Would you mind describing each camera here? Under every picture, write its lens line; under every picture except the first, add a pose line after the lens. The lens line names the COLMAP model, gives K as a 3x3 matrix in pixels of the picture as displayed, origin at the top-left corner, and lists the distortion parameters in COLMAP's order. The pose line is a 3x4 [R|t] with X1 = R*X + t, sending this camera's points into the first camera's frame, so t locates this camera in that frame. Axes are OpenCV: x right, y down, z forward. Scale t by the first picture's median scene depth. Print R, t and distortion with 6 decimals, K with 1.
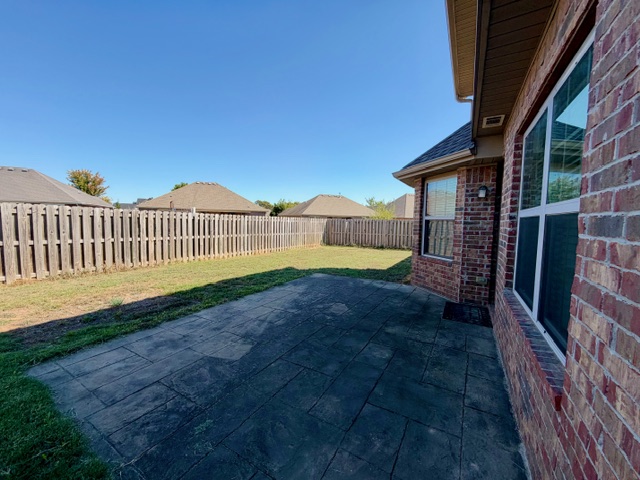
lens RADIAL K [[255.4, 0, 316.6], [0, 255.4, 240.0], [0, 0, 1]] dist [-0.003012, -0.000496]
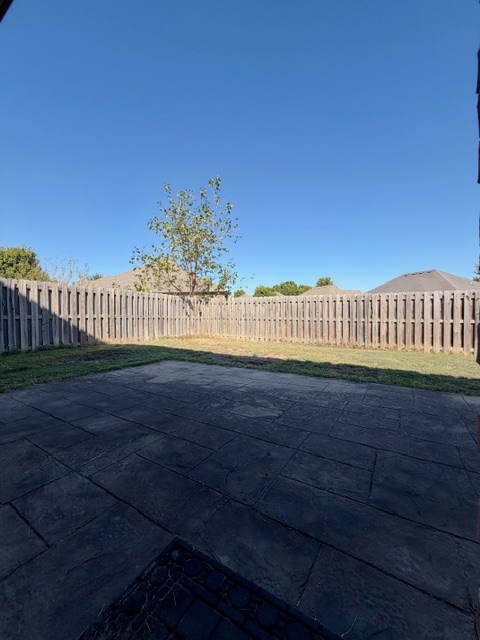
lens RADIAL K [[255.4, 0, 237.9], [0, 255.4, 318.0], [0, 0, 1]] dist [-0.003012, -0.000496]
pose [[-0.024708, 0.000288, -0.999695, 0.679911], [-0.064179, 0.997937, 0.001874, 0.039796], [0.997632, 0.064206, -0.024638, 0.917426]]
